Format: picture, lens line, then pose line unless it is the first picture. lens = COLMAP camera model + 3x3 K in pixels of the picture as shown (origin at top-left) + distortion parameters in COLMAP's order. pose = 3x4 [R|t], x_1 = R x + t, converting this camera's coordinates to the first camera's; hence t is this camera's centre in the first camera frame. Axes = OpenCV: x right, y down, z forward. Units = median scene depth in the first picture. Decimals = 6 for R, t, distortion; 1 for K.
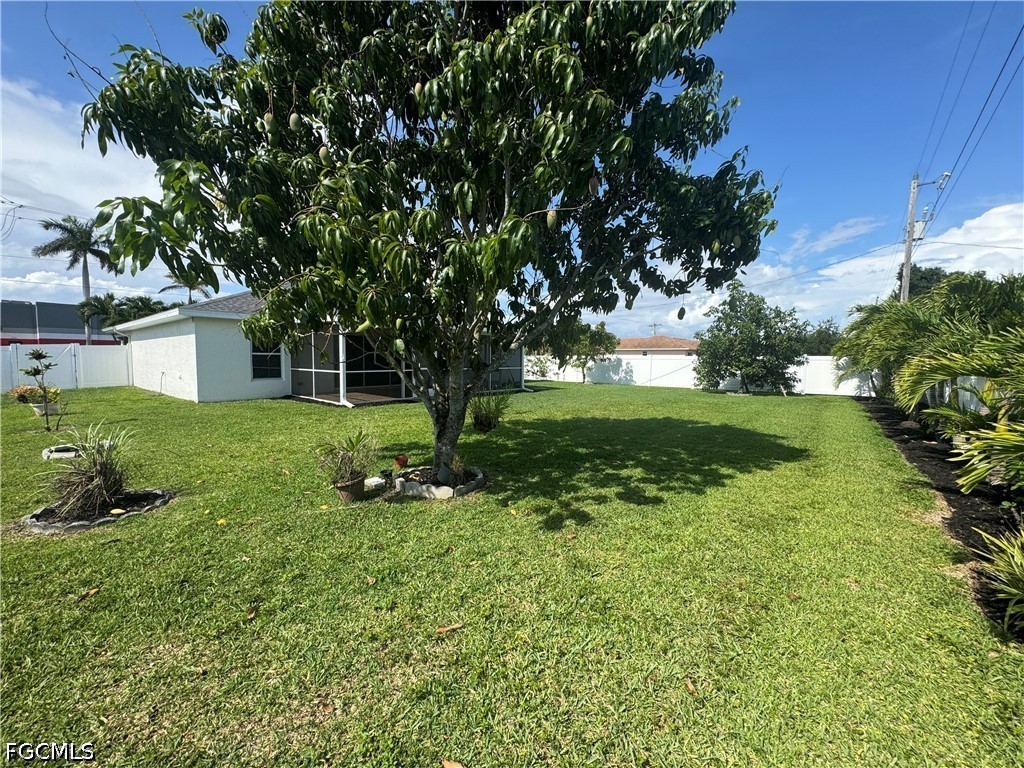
lens RADIAL K [[407.3, 0, 509.0], [0, 407.3, 383.1], [0, 0, 1]] dist [-0.006084, 0.002397]
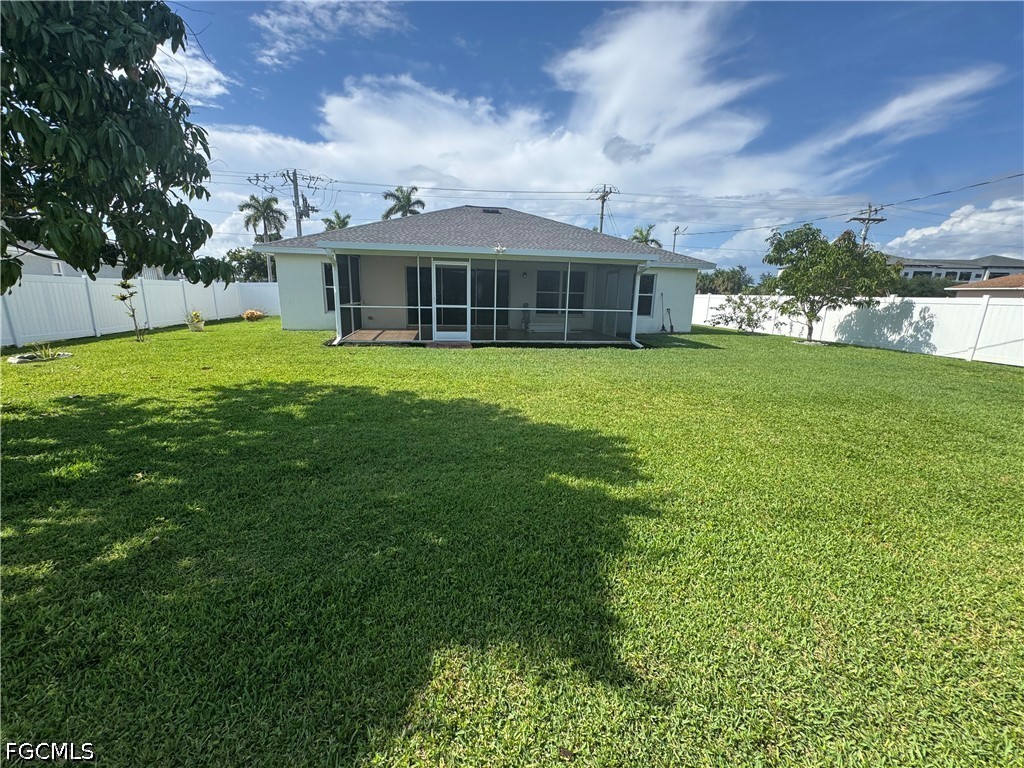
lens RADIAL K [[407.3, 0, 511.9], [0, 407.3, 388.1], [0, 0, 1]] dist [-0.006084, 0.002397]
pose [[0.749788, 0.155537, -0.643137, 0.241222], [-0.055451, 0.983331, 0.173163, -0.012290], [0.659350, -0.094173, 0.745915, 0.260048]]
